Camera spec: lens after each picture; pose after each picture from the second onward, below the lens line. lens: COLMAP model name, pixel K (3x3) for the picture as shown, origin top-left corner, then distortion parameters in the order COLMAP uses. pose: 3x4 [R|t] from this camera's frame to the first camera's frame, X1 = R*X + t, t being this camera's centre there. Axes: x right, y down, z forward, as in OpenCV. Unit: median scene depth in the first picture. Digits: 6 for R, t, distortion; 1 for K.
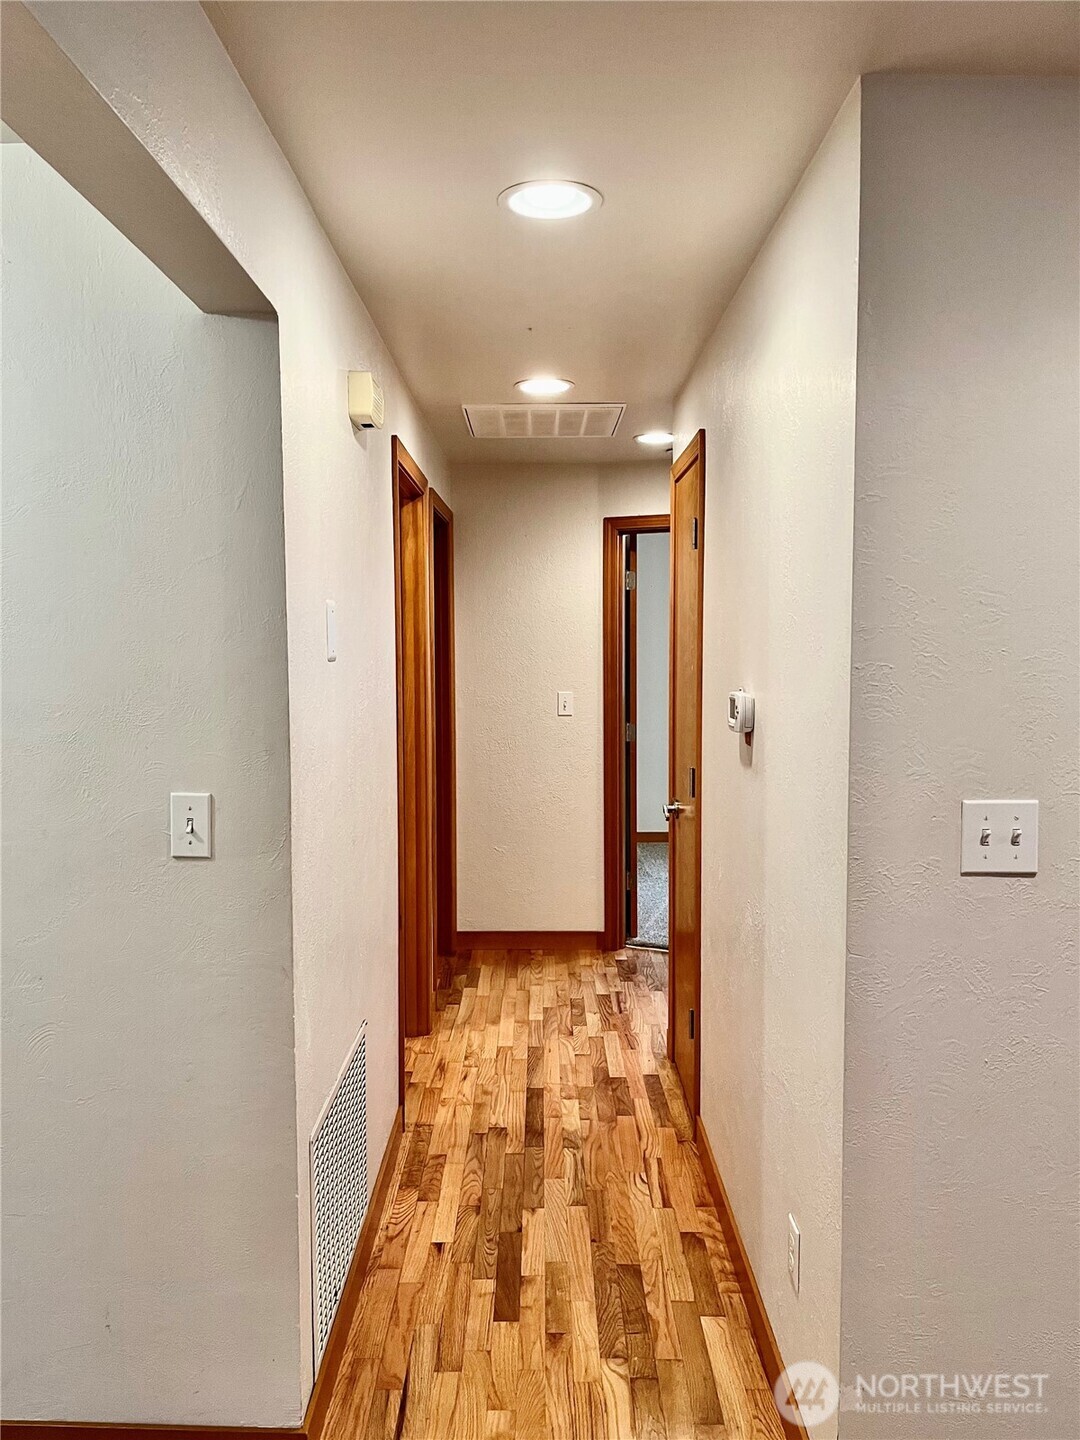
lens RADIAL K [[1106.6, 0, 533.3], [0, 1106.6, 717.6], [0, 0, 1]] dist [0.065089, -0.088013]
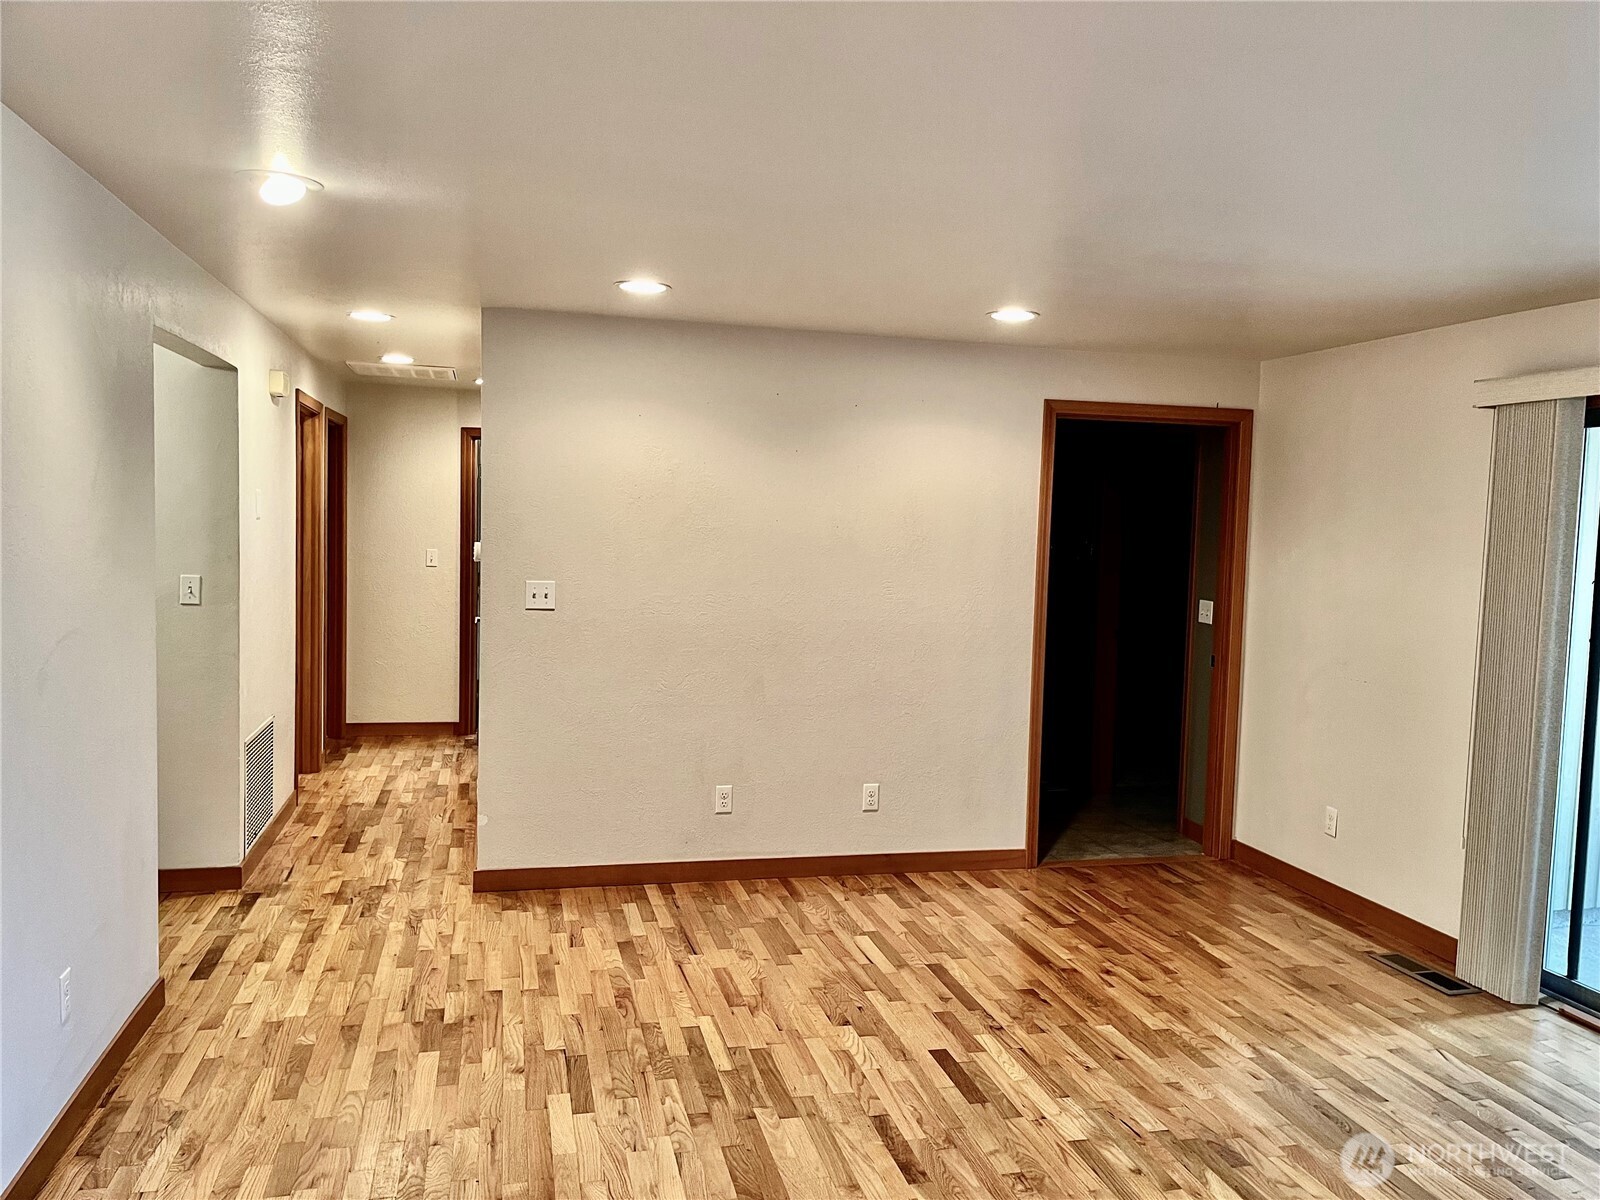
lens RADIAL K [[1229.5, 0, 813.2], [0, 1229.5, 611.5], [0, 0, 1]] dist [0.065089, -0.088013]
pose [[0.966367, 0.016914, 0.256608, 0.133994], [-0.018674, 0.999816, 0.004425, 0.054904], [-0.256486, -0.009068, 0.966505, -0.892178]]
